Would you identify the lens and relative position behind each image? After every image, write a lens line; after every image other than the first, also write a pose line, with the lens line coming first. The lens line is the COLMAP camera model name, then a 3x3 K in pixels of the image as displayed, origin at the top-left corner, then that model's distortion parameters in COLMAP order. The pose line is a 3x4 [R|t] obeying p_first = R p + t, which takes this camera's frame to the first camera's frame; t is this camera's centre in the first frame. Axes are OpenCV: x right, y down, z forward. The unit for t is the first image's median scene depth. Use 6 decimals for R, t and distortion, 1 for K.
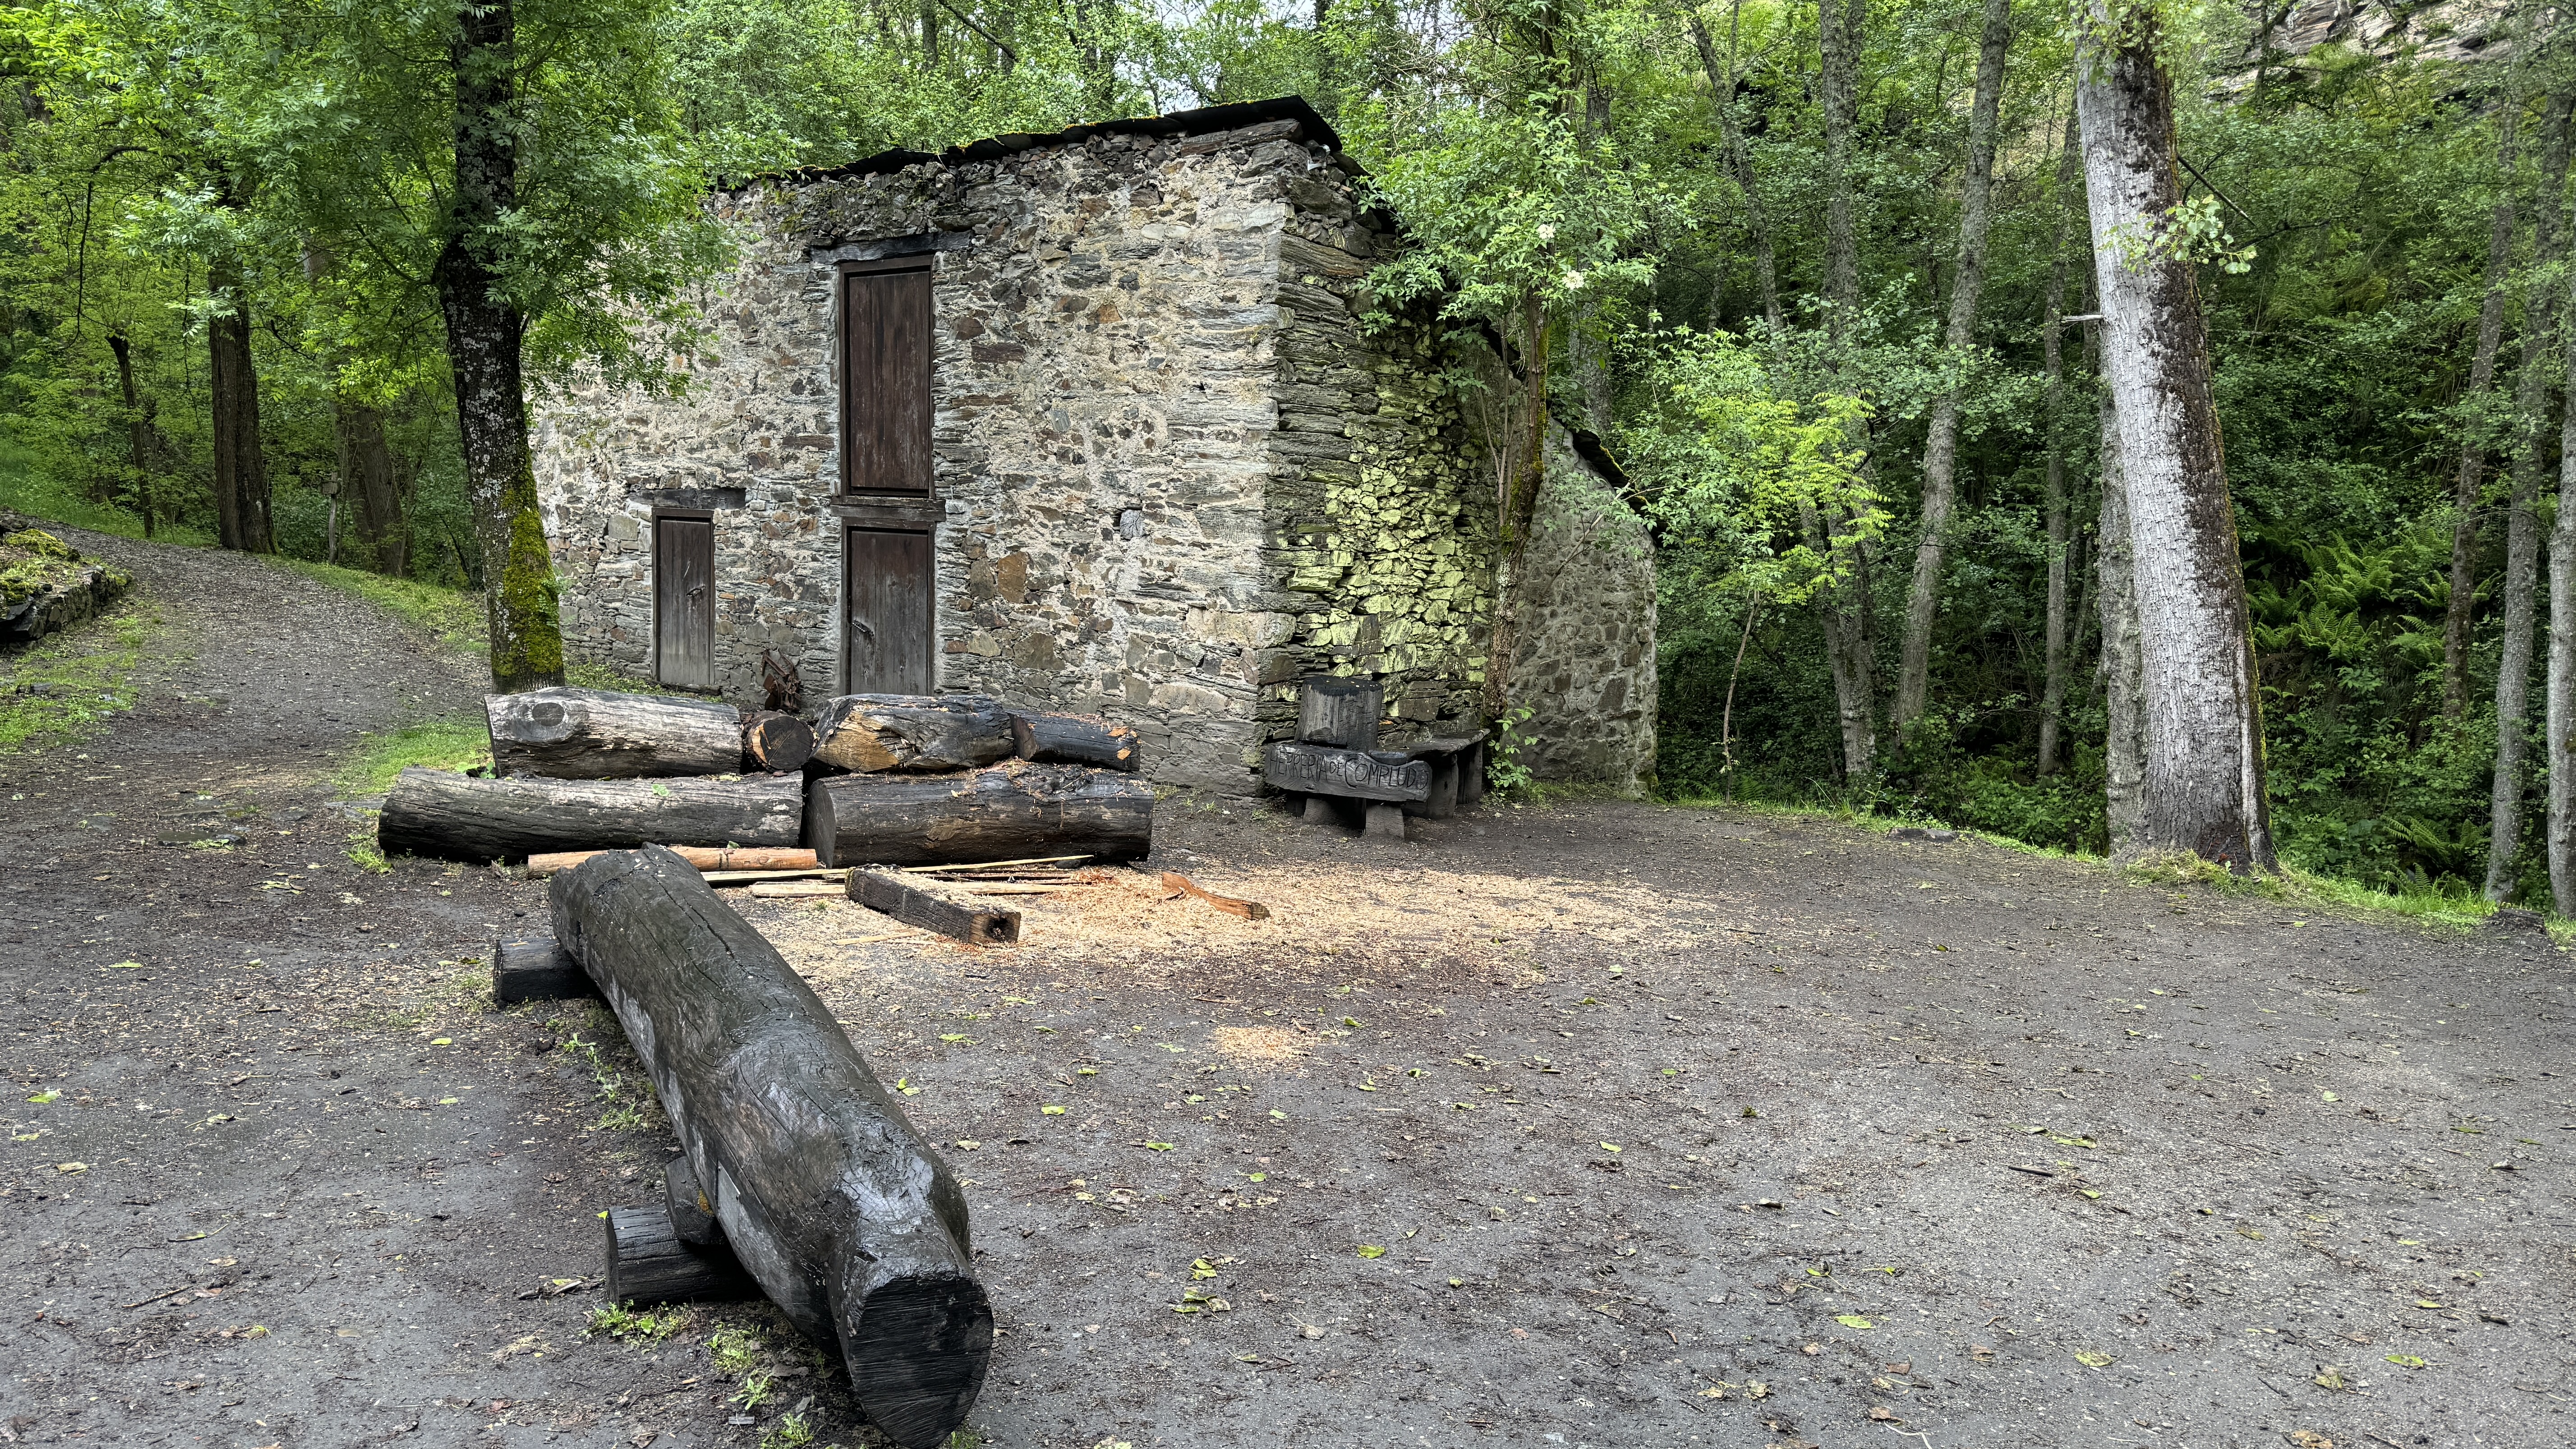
lens RADIAL K [[1712.8, 0, 1288.0], [0, 1712.8, 724.5], [0, 0, 1]] dist [-0.001218, -0.002520]
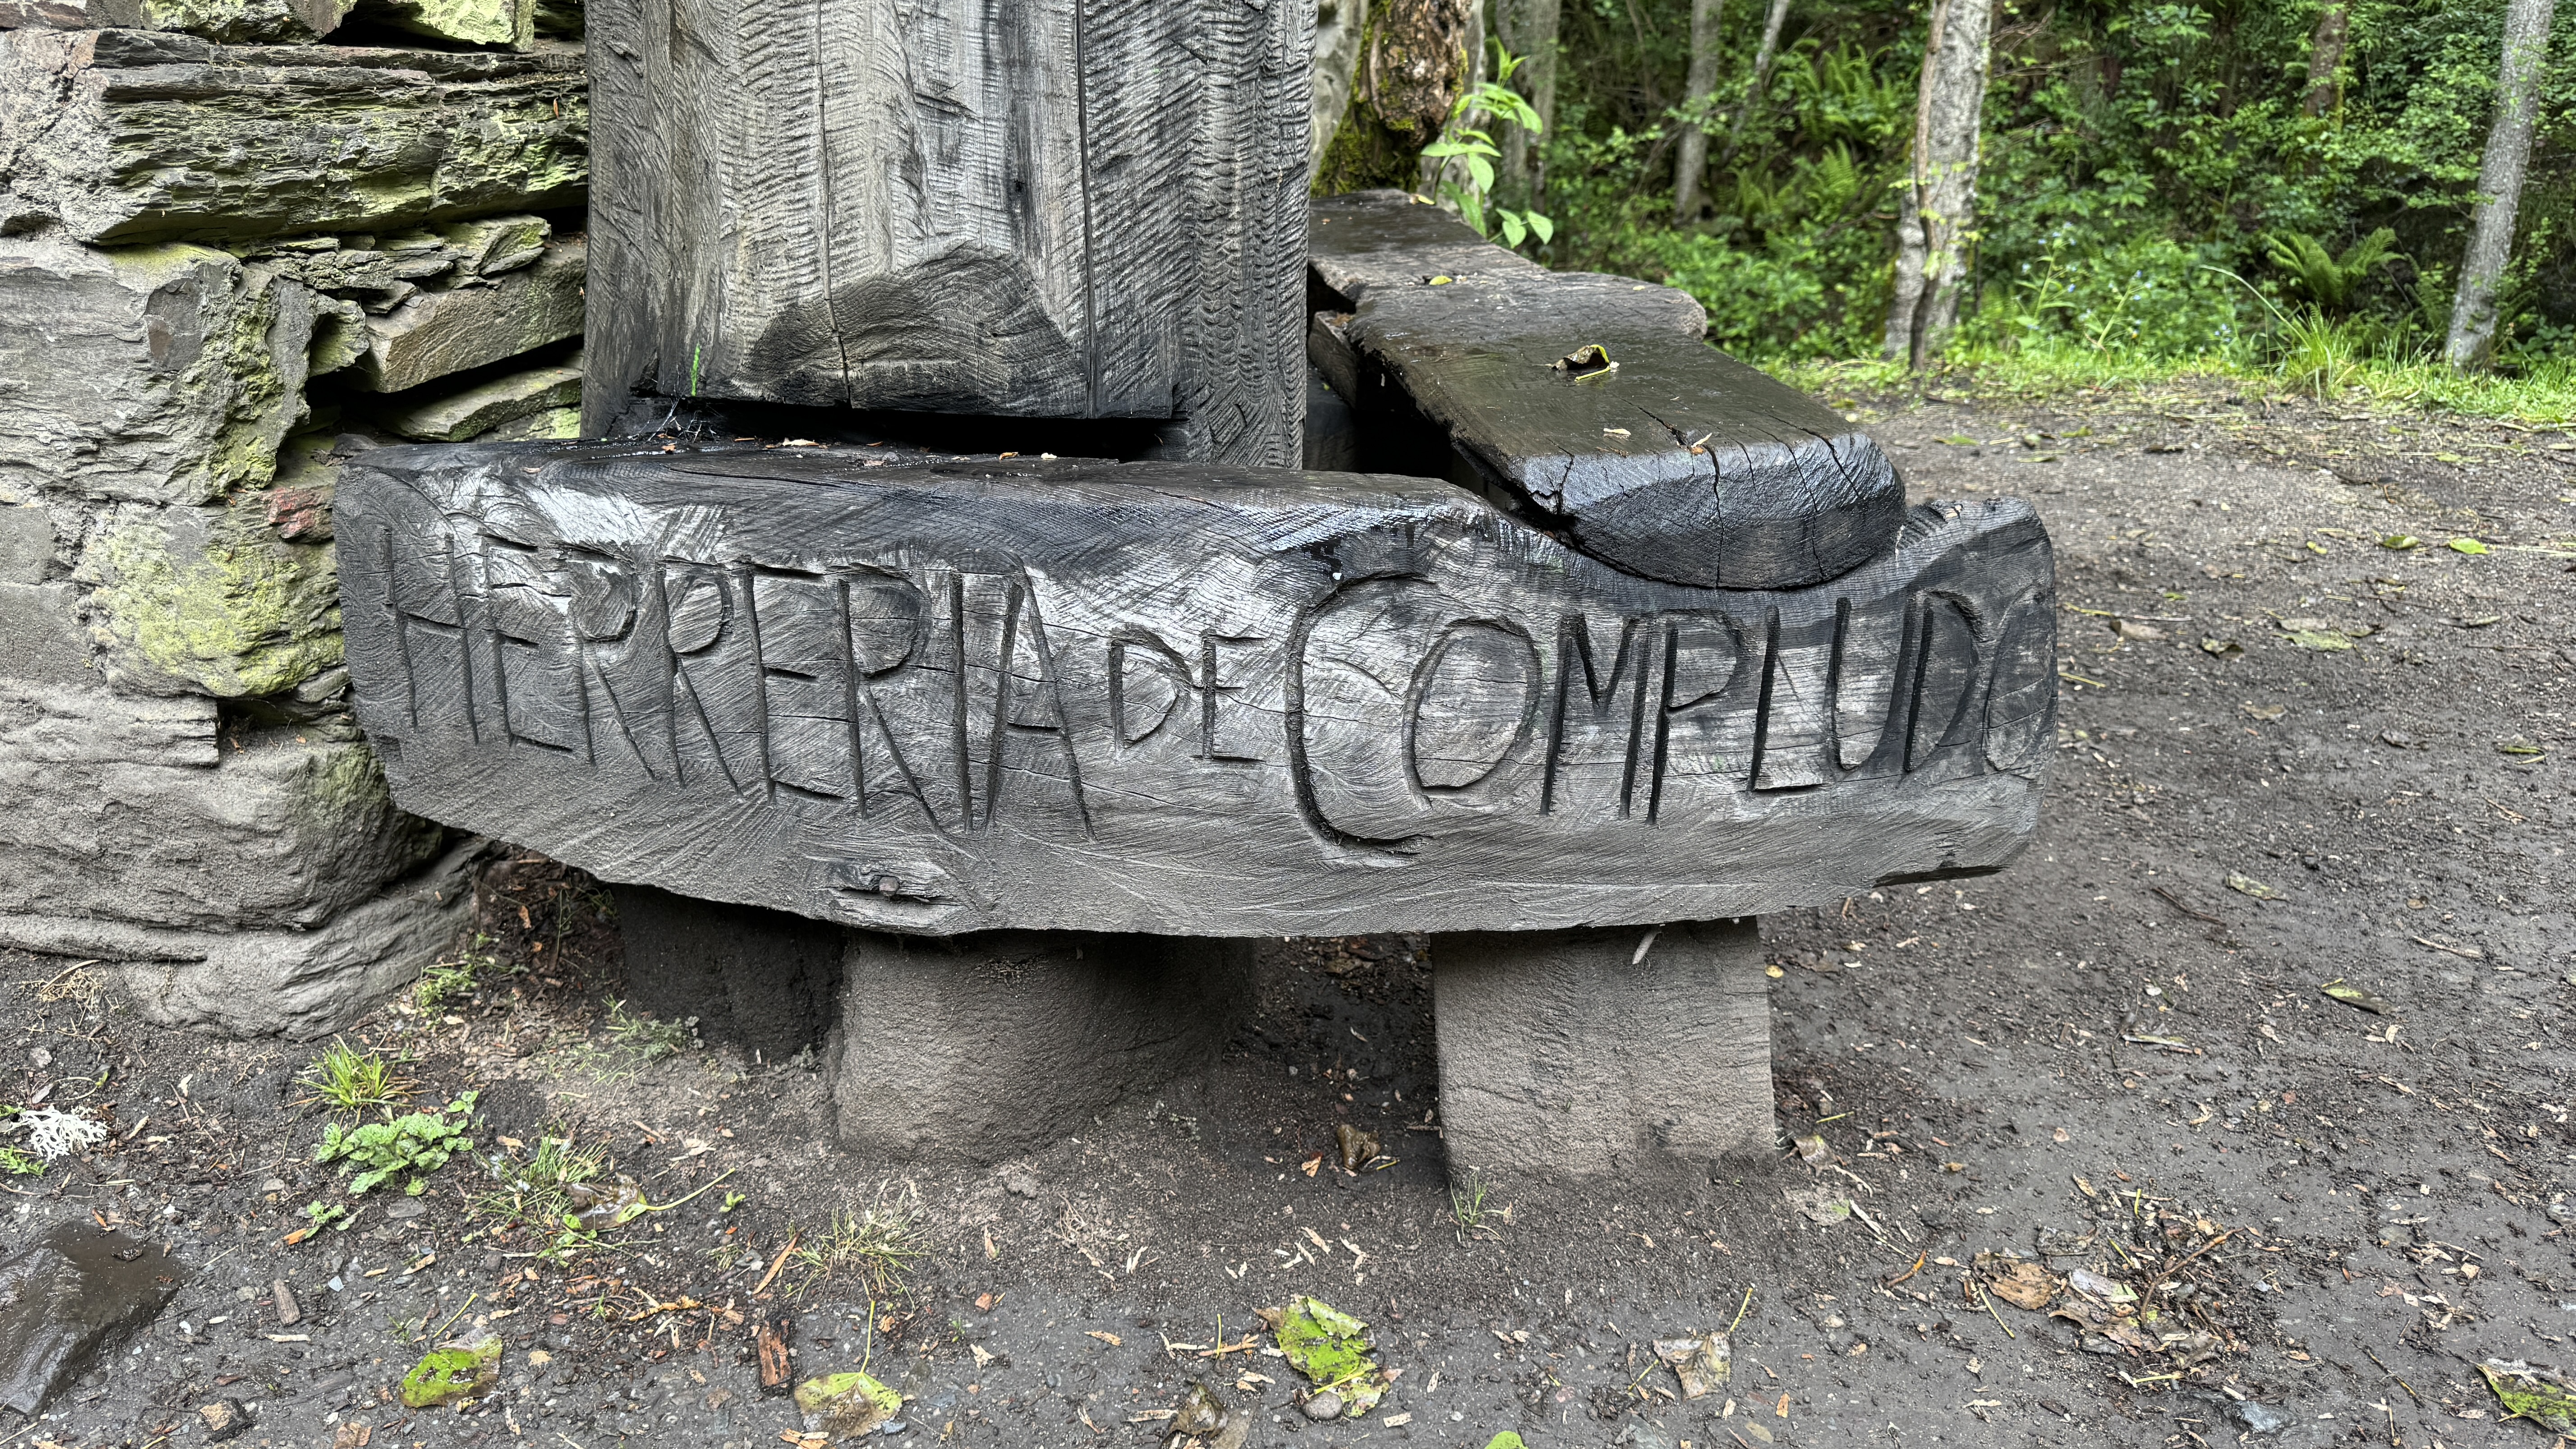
lens RADIAL K [[1854.3, 0, 1288.0], [0, 1854.3, 724.5], [0, 0, 1]] dist [0.000977, -0.000853]
pose [[0.913355, -0.181747, 0.364349, -0.003165], [0.074930, 0.954591, 0.288342, -0.001316], [-0.400210, -0.236058, 0.885499, 0.892455]]
